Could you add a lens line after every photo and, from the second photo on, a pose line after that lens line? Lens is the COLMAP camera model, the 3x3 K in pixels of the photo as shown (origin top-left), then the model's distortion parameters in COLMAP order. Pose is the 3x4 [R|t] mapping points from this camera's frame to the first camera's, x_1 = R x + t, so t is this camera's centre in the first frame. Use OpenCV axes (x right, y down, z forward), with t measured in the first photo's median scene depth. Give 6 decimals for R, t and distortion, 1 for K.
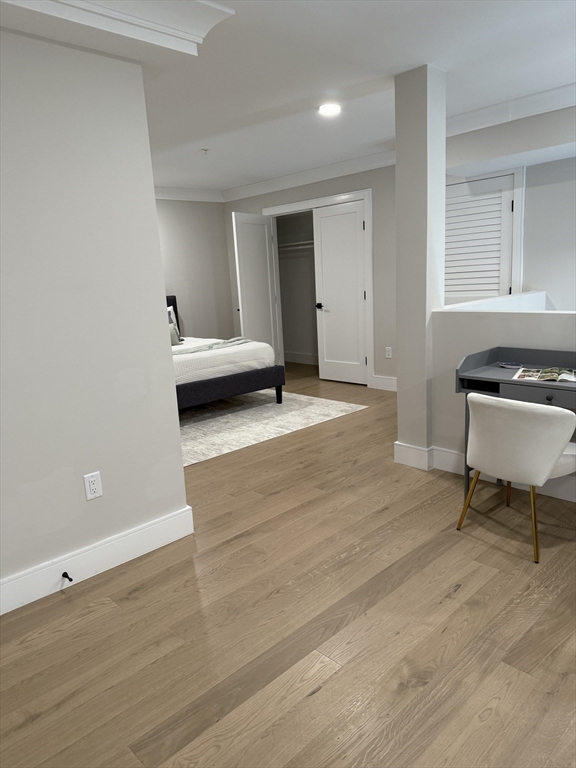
lens RADIAL K [[548.1, 0, 288.0], [0, 548.1, 384.0], [0, 0, 1]] dist [0.183087, -0.296430]
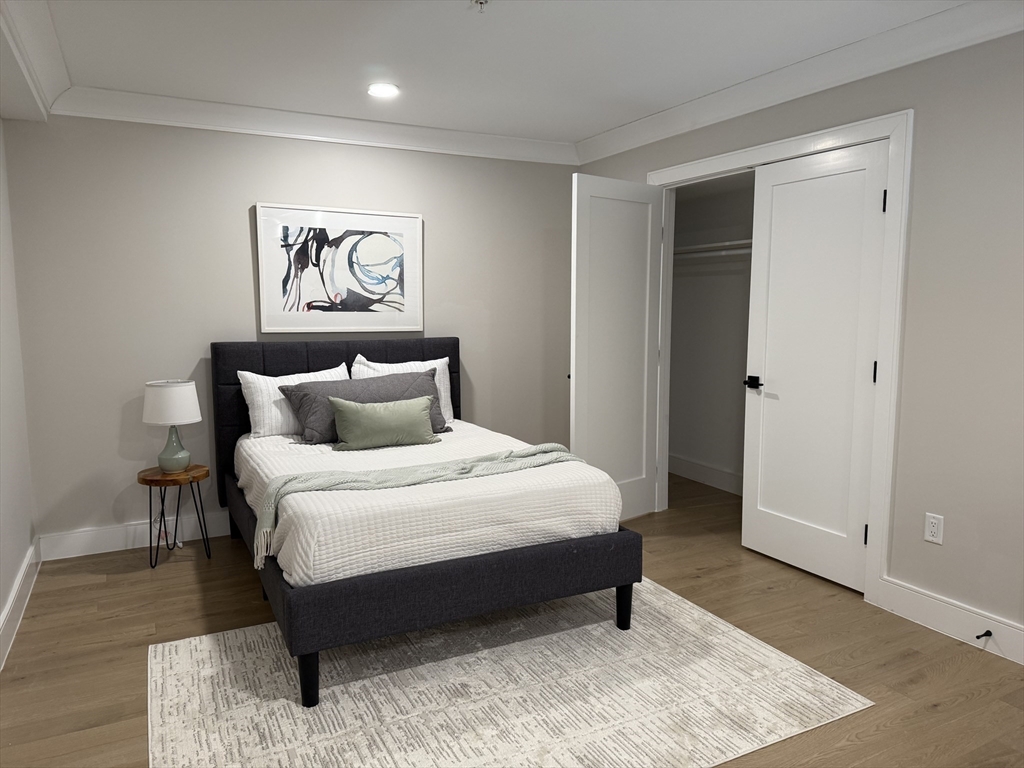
lens RADIAL K [[730.8, 0, 511.9], [0, 730.8, 378.6], [0, 0, 1]] dist [0.183087, -0.296430]
pose [[0.958781, 0.083533, -0.271591, 0.037427], [-0.106257, 0.991869, -0.070042, -0.094503], [0.263531, 0.096013, 0.959861, 0.433789]]
